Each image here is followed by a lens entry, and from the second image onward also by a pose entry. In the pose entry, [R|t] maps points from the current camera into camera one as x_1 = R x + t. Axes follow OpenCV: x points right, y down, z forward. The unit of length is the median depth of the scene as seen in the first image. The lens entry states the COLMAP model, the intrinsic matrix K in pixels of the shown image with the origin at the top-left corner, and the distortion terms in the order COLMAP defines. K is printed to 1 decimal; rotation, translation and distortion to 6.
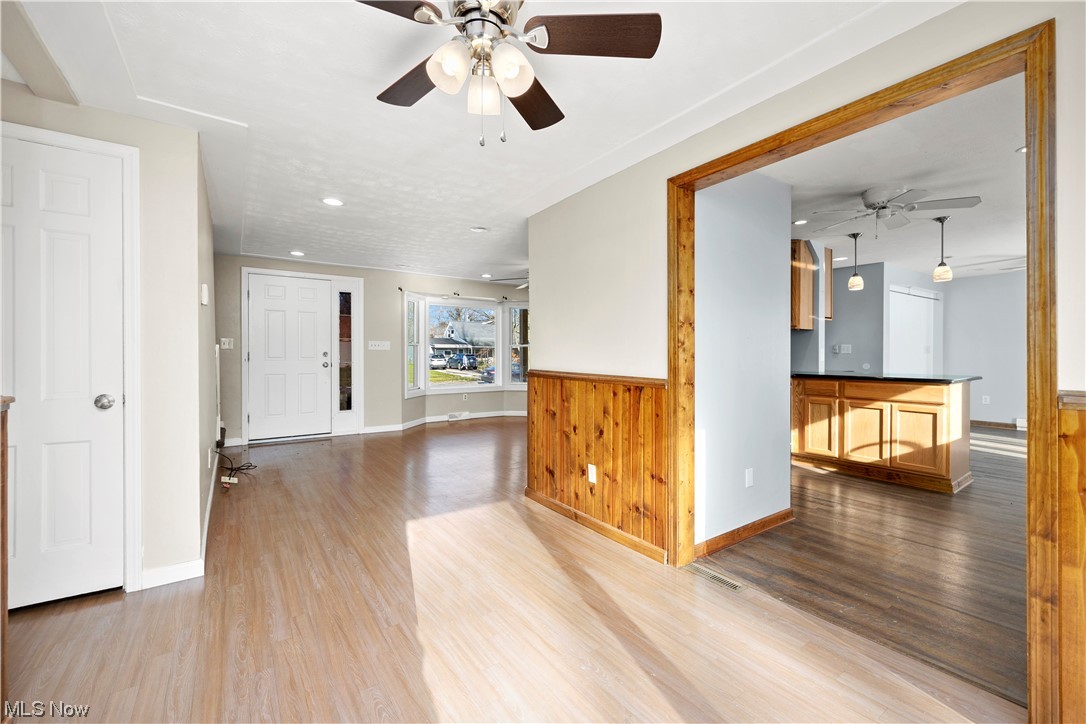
lens RADIAL K [[444.0, 0, 545.0], [0, 444.0, 355.8], [0, 0, 1]] dist [-0.001924, 0.000161]
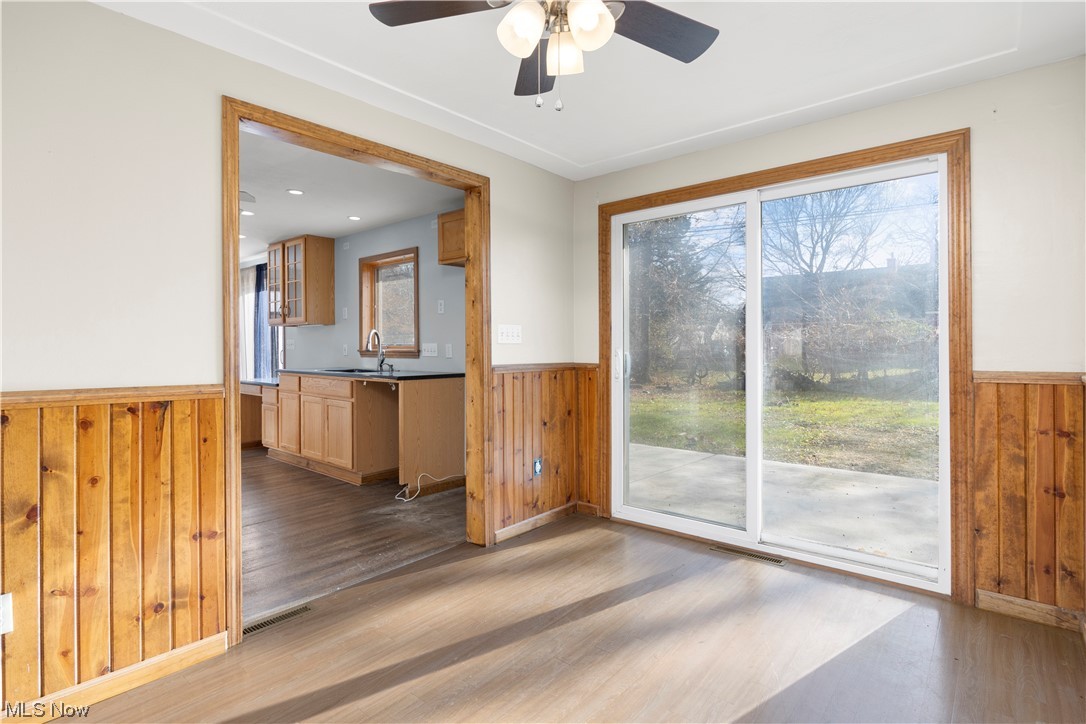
lens RADIAL K [[534.1, 0, 544.6], [0, 534.1, 352.7], [0, 0, 1]] dist [-0.011892, -0.000904]
pose [[-0.255865, -0.008574, 0.966674, -0.610800], [0.003460, 0.999946, 0.009785, -0.002042], [-0.966706, 0.005848, -0.255822, 0.681352]]
